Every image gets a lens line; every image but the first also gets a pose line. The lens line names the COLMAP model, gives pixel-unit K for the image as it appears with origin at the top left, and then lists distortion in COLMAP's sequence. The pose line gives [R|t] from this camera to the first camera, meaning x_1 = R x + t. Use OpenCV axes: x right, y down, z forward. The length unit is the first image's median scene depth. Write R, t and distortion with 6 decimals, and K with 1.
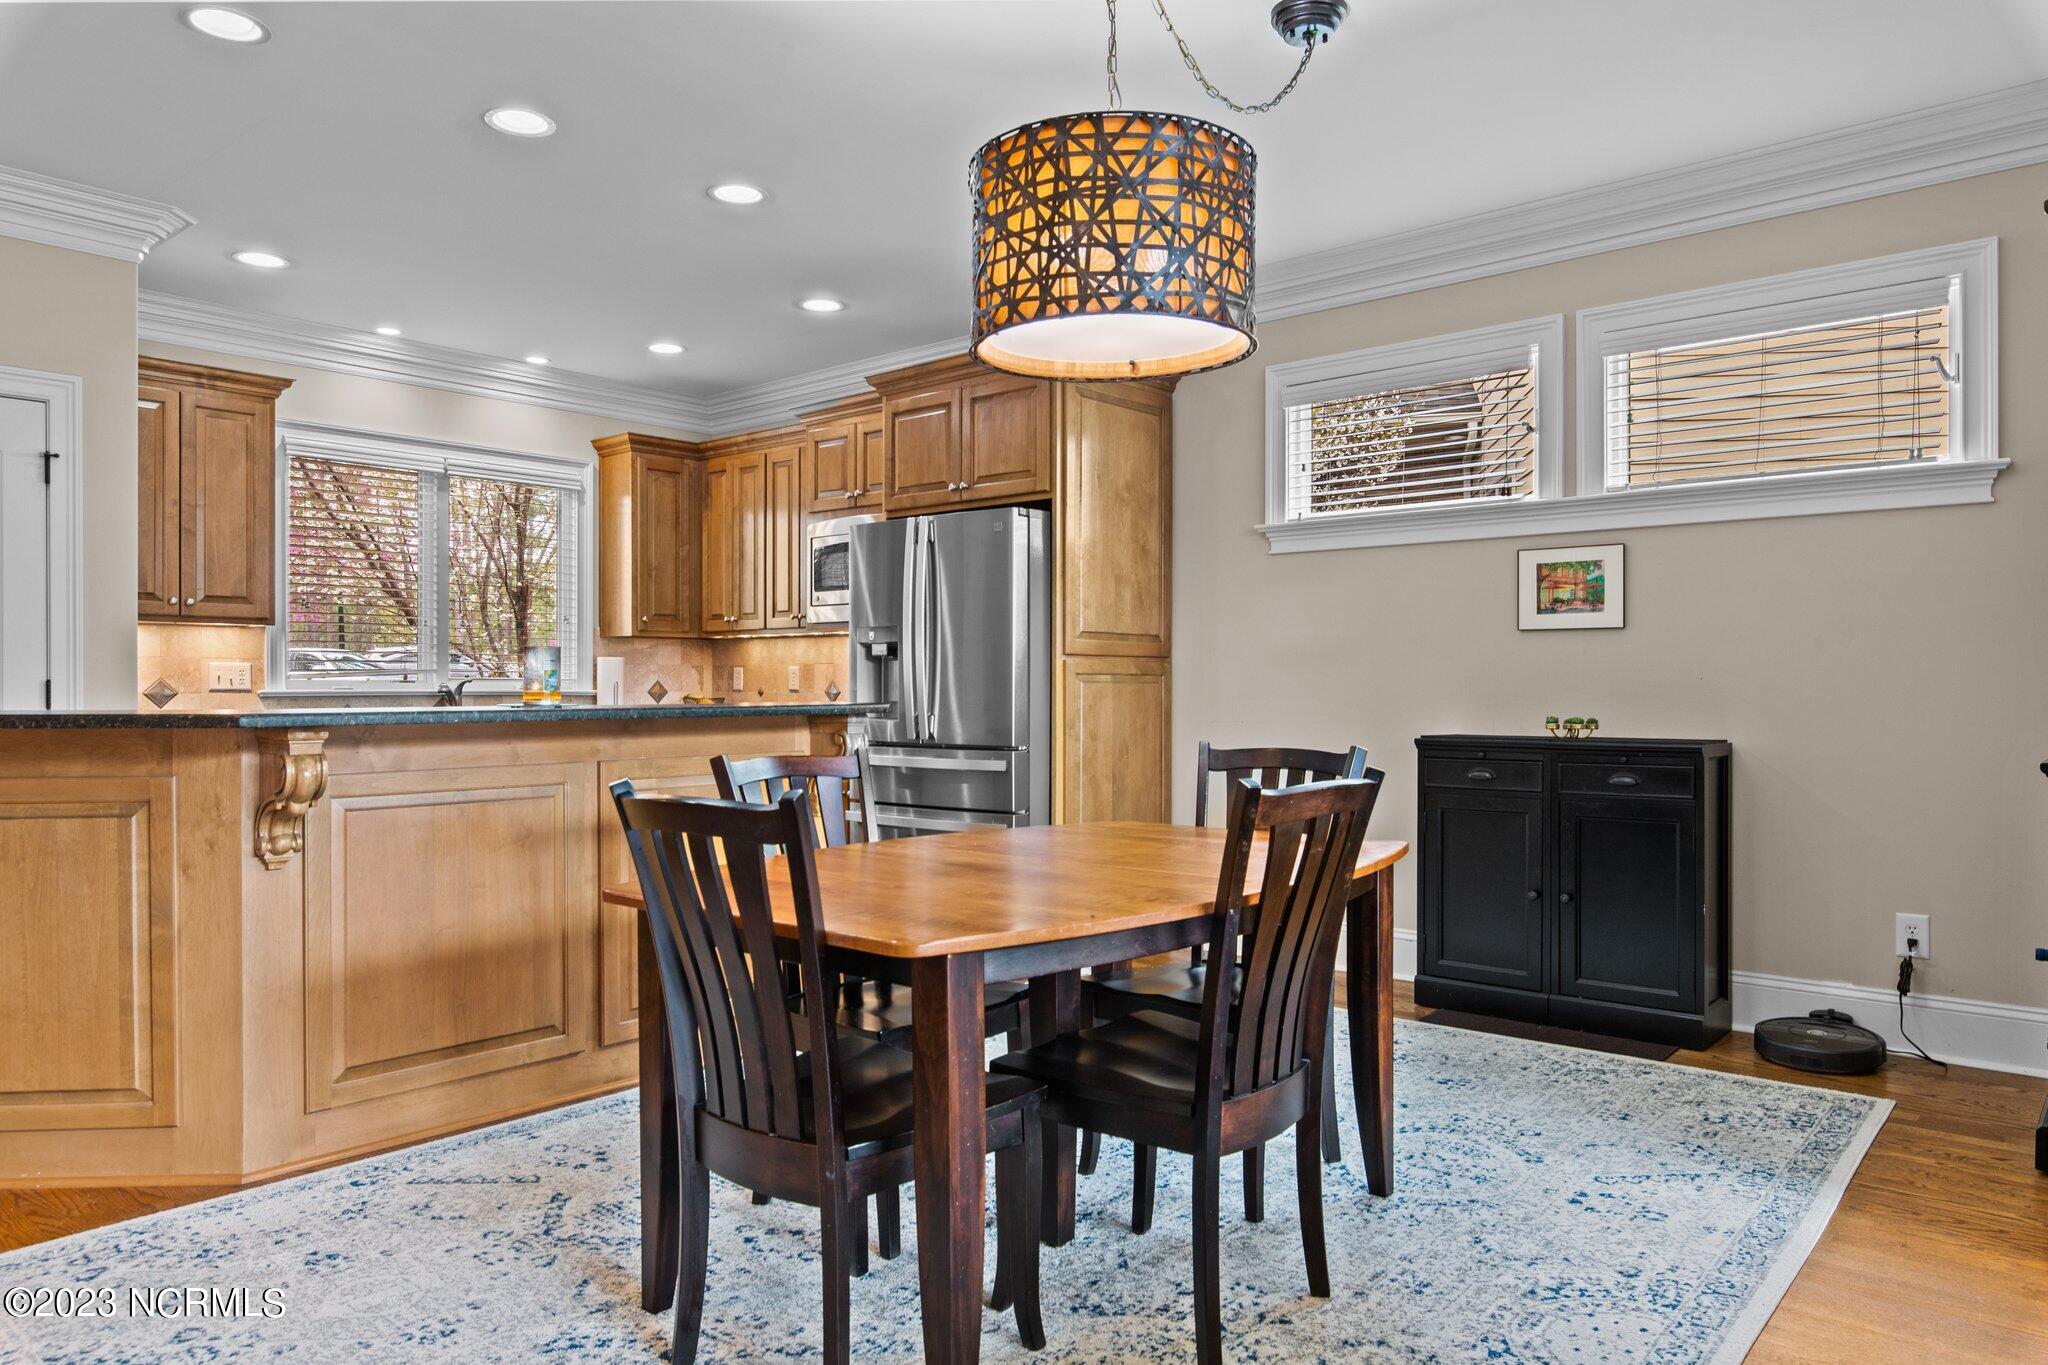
lens RADIAL K [[1352.1, 0, 1032.4], [0, 1352.1, 688.4], [0, 0, 1]] dist [-0.001192, -0.001943]
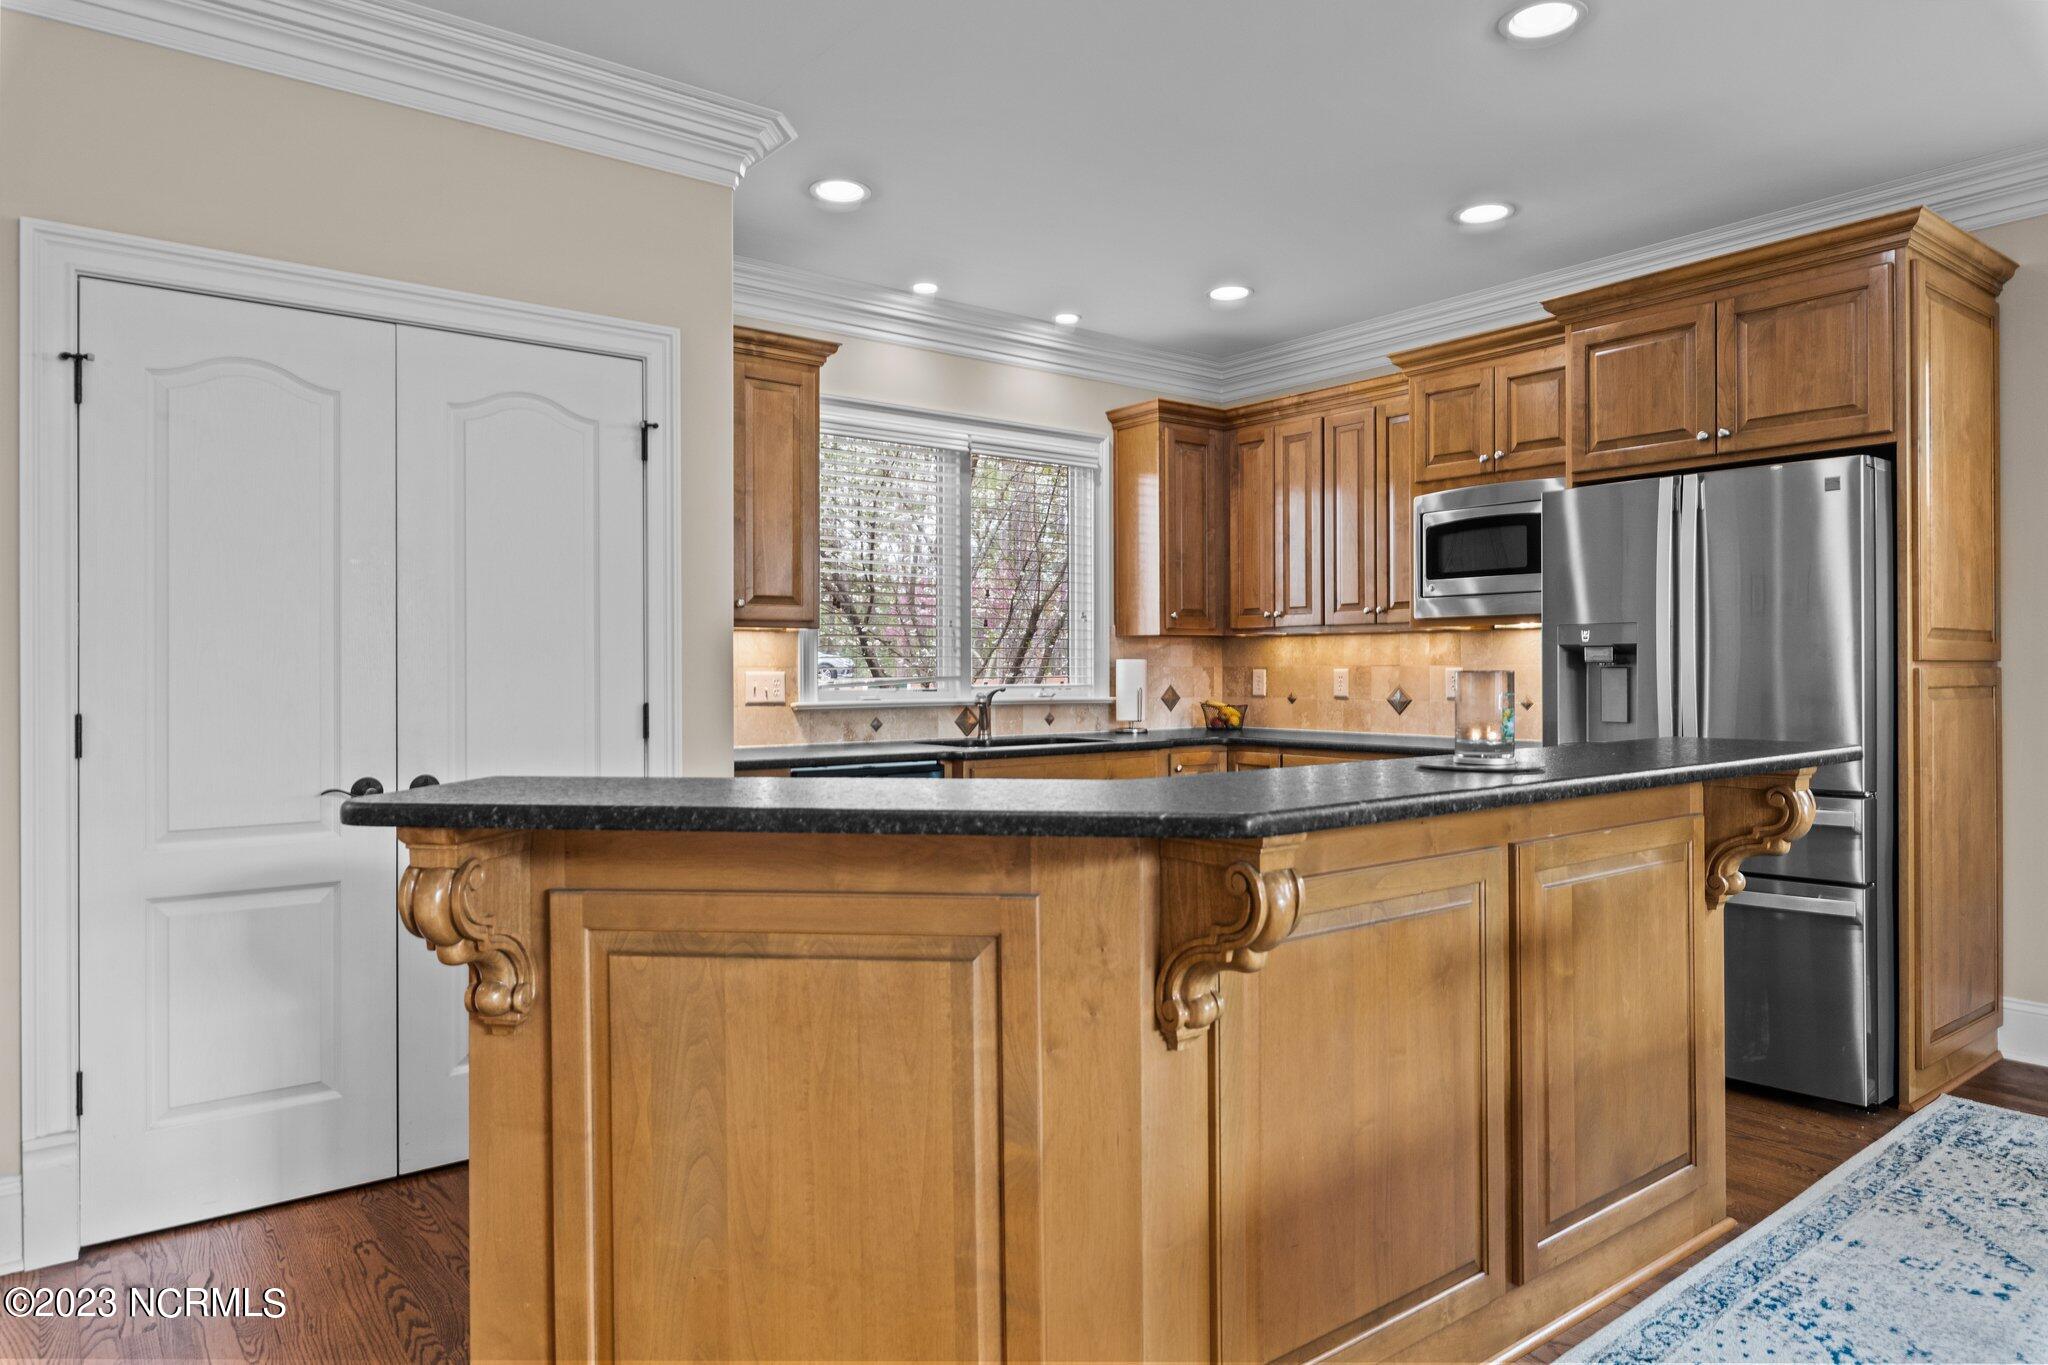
lens RADIAL K [[1274.0, 0, 1023.3], [0, 1274.0, 668.0], [0, 0, 1]] dist [-0.003562, 0.001622]
pose [[0.980943, -0.003936, -0.194257, -0.280351], [0.003250, 0.999987, -0.003848, -0.018756], [0.194269, 0.003143, 0.980943, 0.230715]]
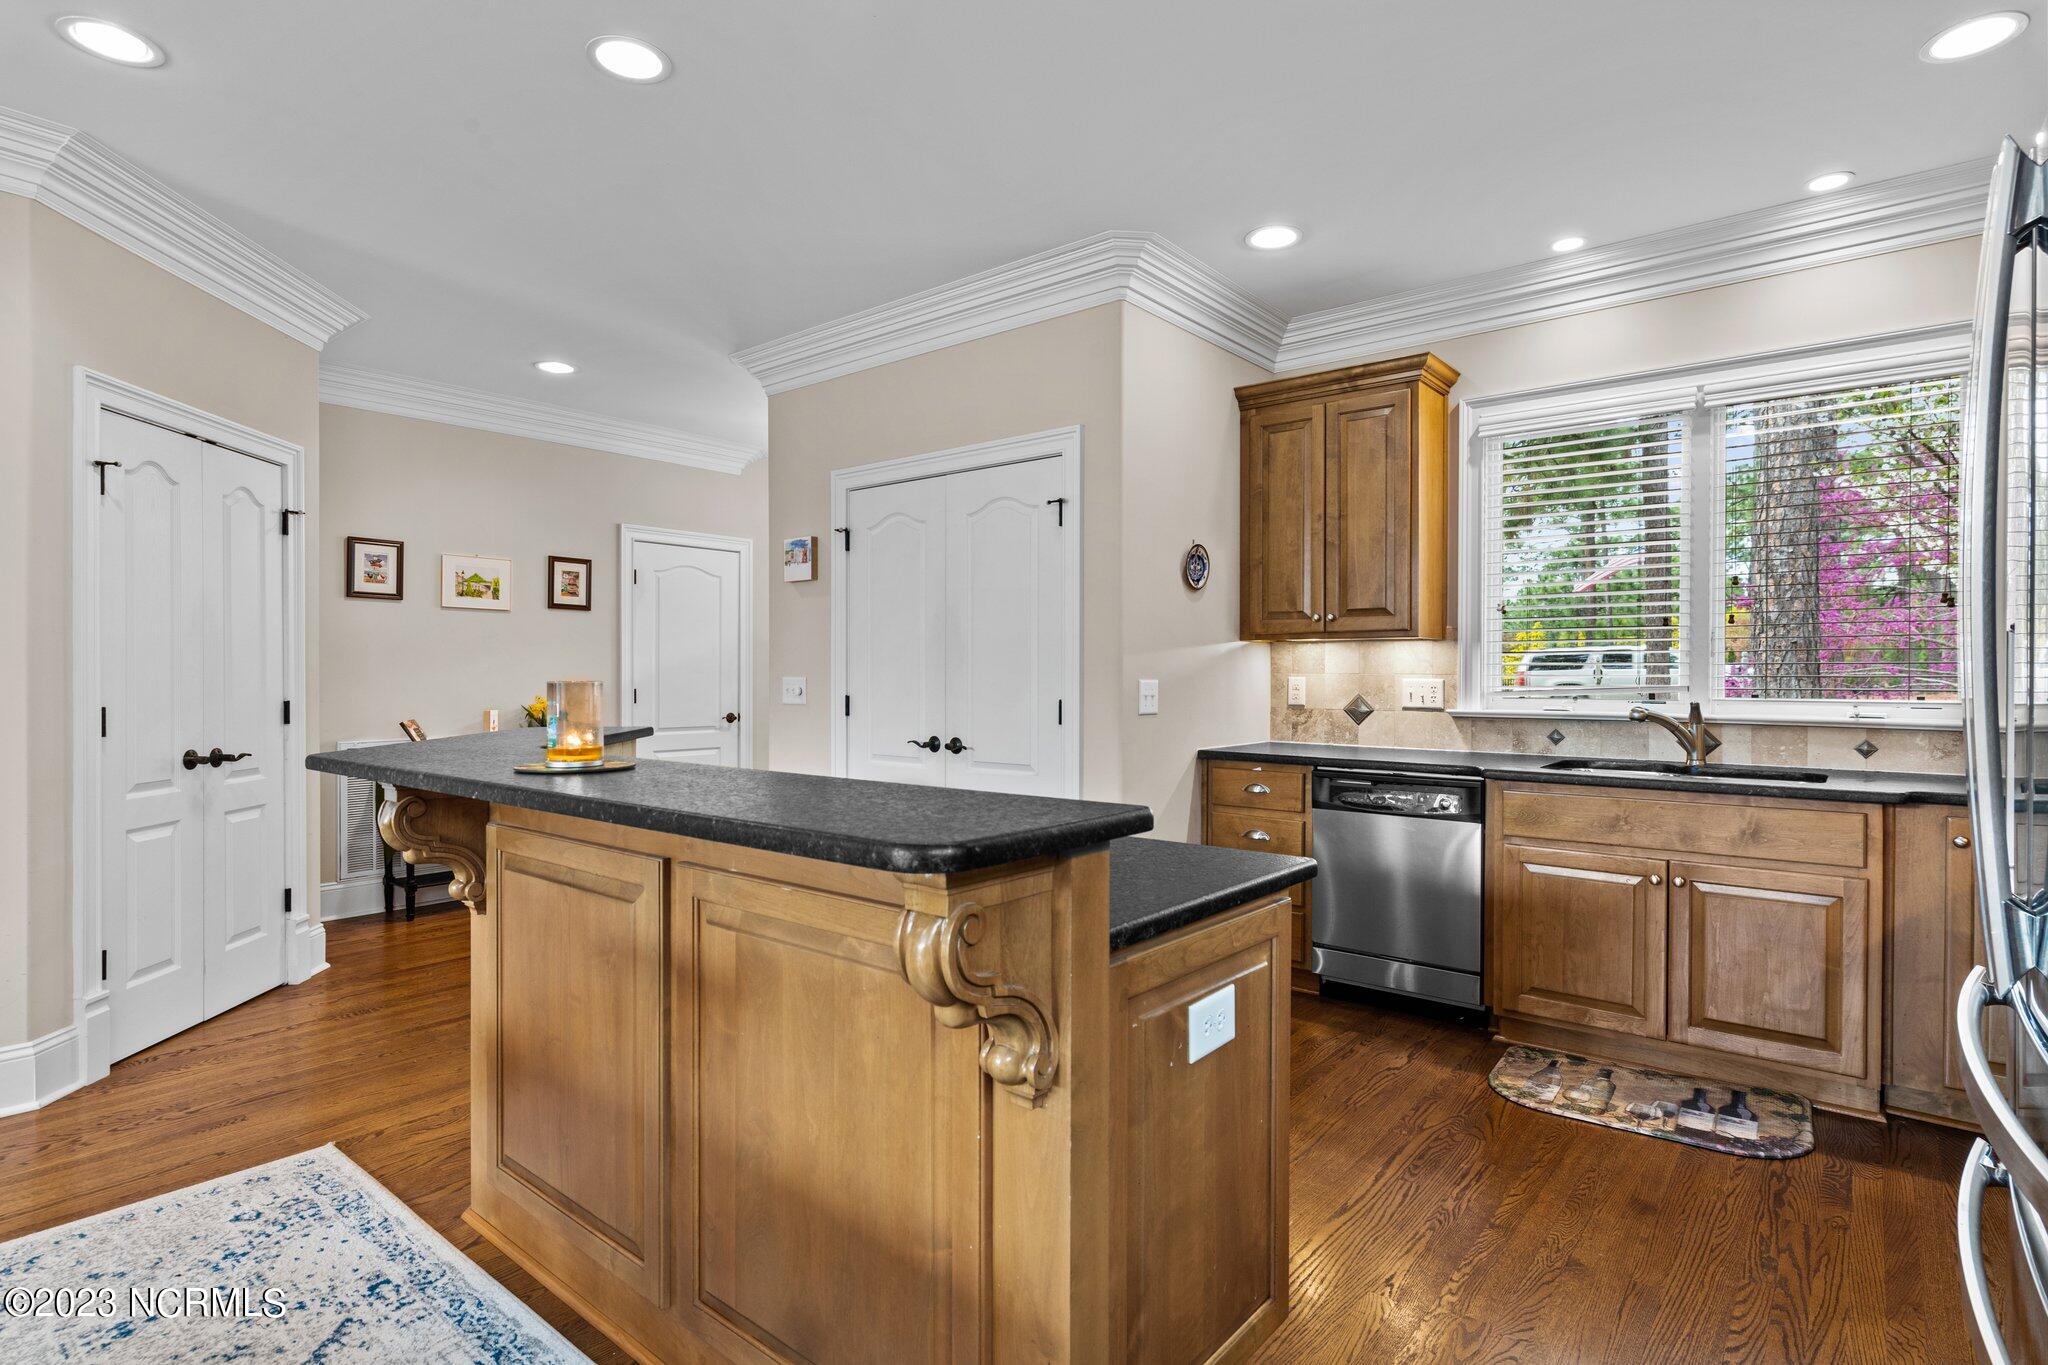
lens RADIAL K [[1034.3, 0, 1030.8], [0, 1034.3, 672.9], [0, 0, 1]] dist [0.004425, 0.001071]
pose [[0.026825, 0.003188, -0.999635, 0.110627], [-0.002300, 0.999992, 0.003127, -0.025514], [0.999637, 0.002216, 0.026832, 0.744256]]
